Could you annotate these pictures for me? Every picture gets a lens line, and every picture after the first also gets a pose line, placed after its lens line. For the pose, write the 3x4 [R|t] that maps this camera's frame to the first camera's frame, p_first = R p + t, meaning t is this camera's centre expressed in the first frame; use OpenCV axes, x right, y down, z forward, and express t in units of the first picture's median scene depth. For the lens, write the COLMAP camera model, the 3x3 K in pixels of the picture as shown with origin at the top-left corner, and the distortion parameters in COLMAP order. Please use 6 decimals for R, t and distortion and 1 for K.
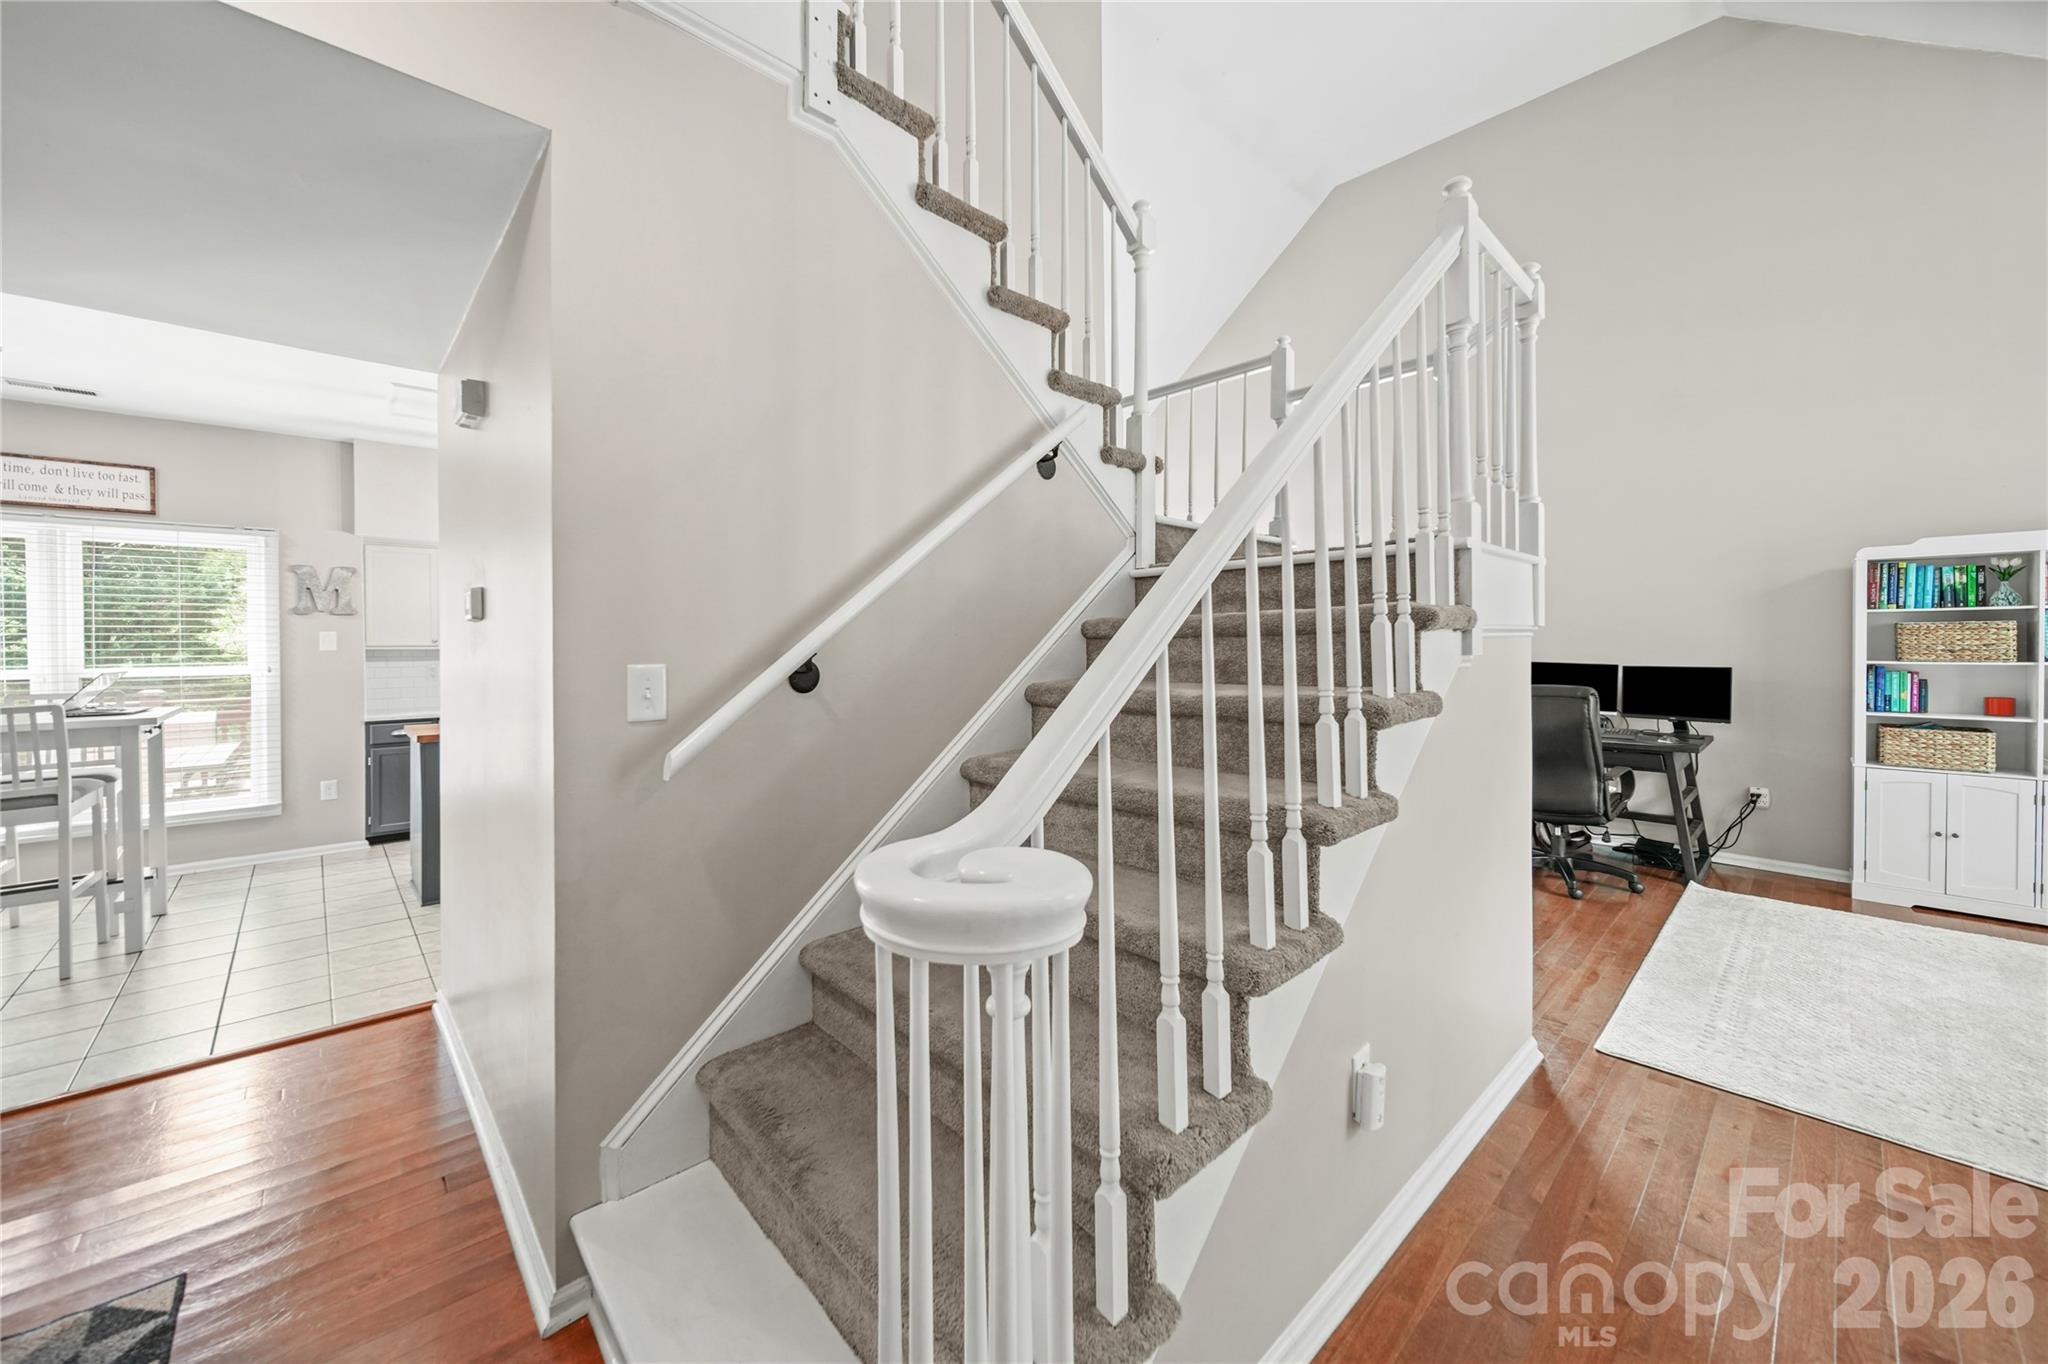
lens RADIAL K [[762.7, 0, 1017.5], [0, 762.7, 652.5], [0, 0, 1]] dist [0.000695, -0.001142]
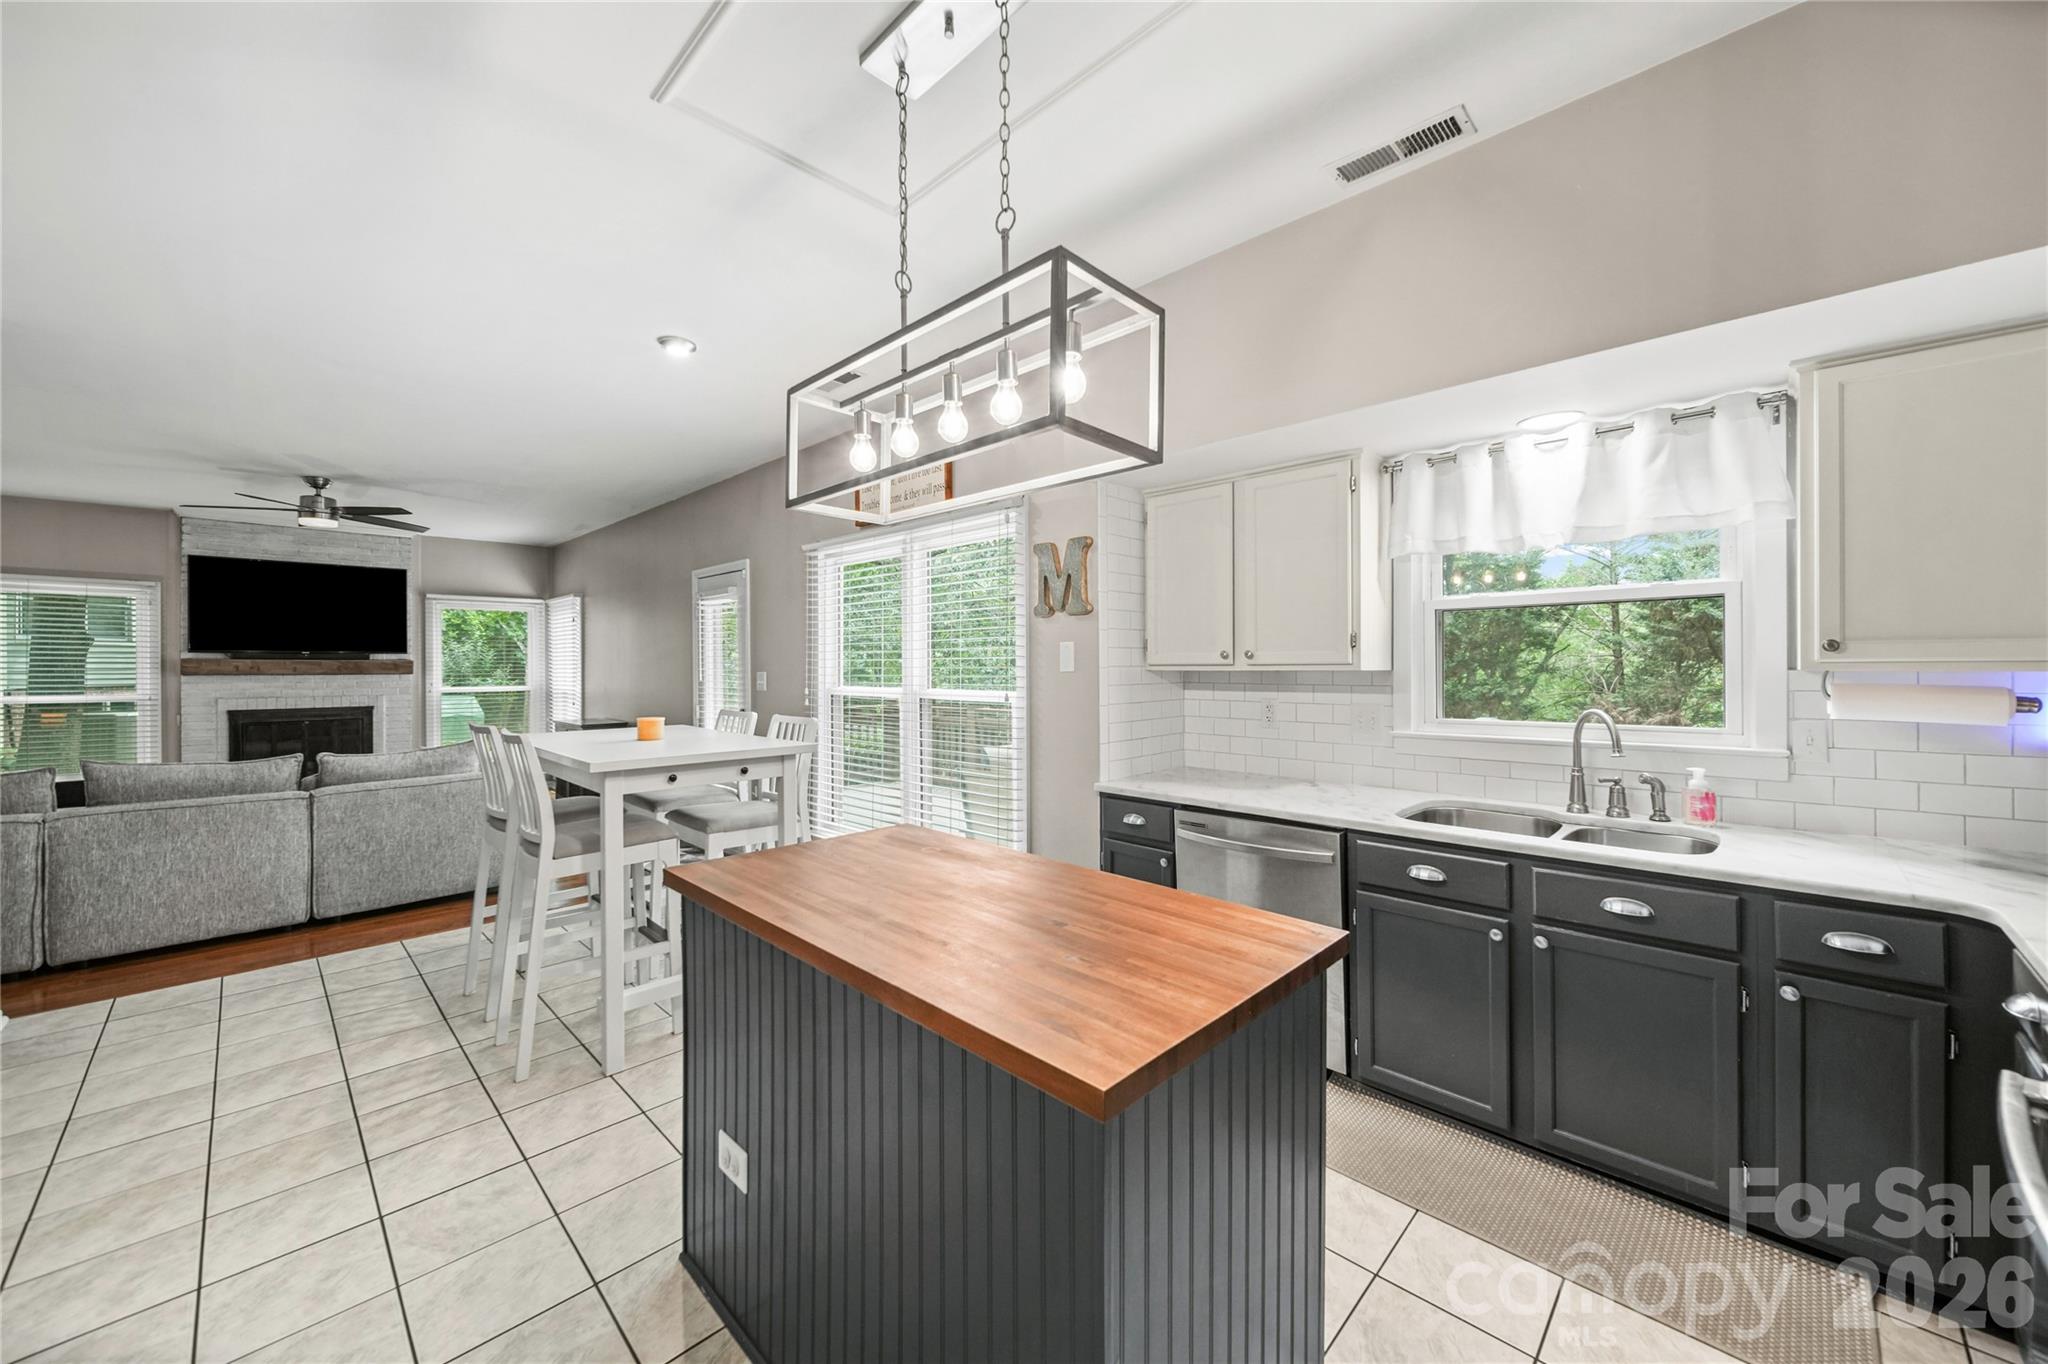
lens RADIAL K [[762.7, 0, 1033.1], [0, 762.7, 667.2], [0, 0, 1]] dist [0.000695, -0.001142]
pose [[0.046984, 0.004117, -0.998887, -0.265732], [-0.010658, 0.999937, 0.003620, -0.007526], [0.998839, 0.010476, 0.047025, 0.940460]]
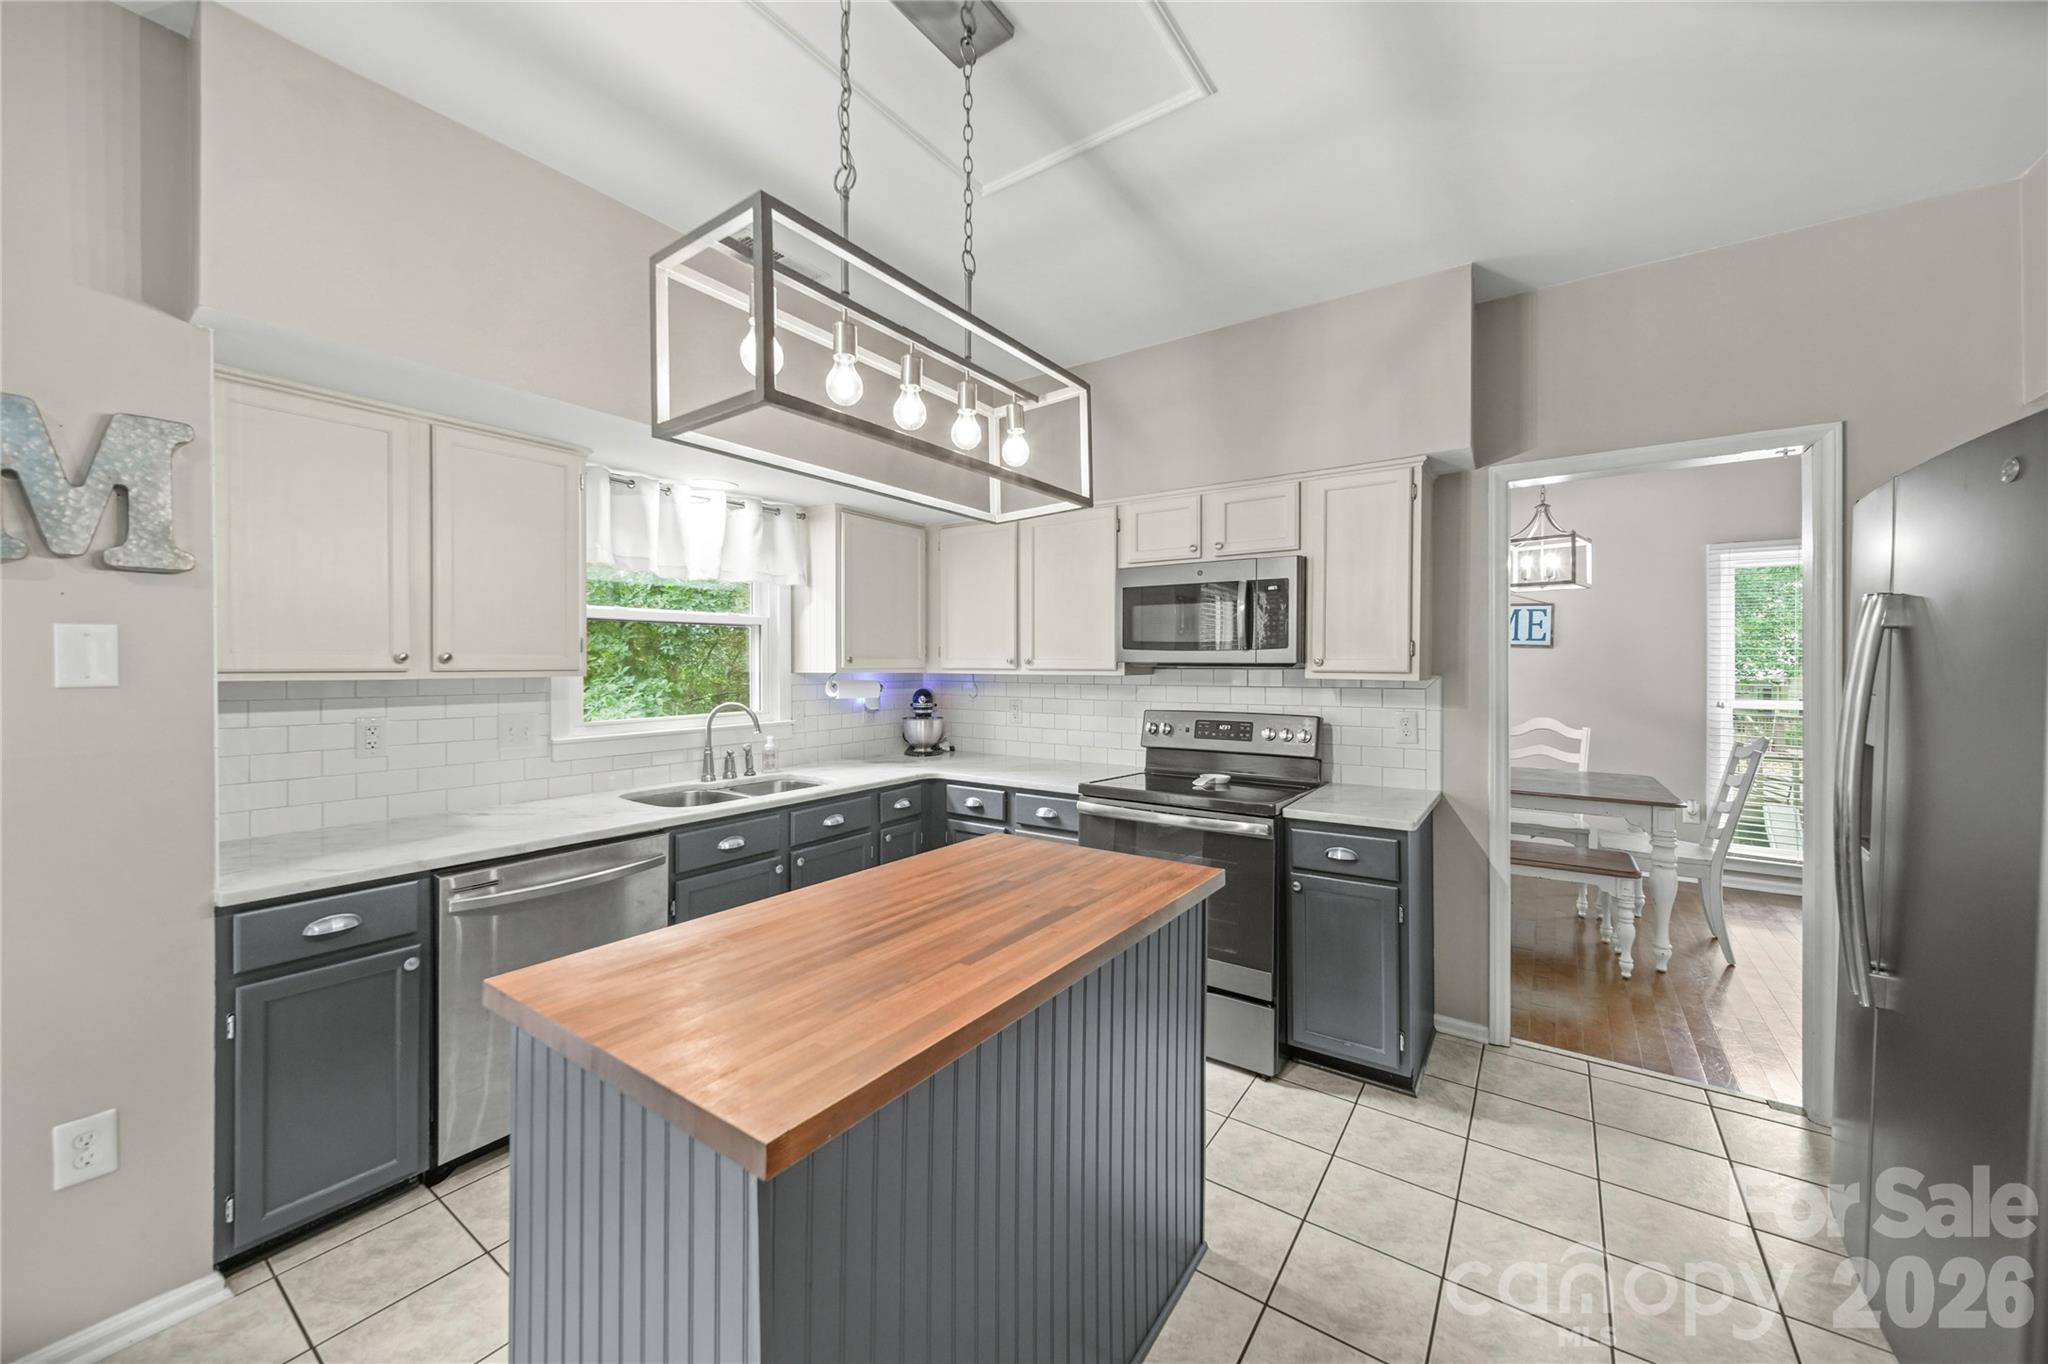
lens RADIAL K [[762.7, 0, 1026.1], [0, 762.7, 665.0], [0, 0, 1]] dist [0.000695, -0.001142]
pose [[0.977358, 0.000451, 0.211591, -0.603892], [0.002570, 0.999899, -0.014002, -0.005351], [-0.211576, 0.014228, 0.977258, 0.626766]]
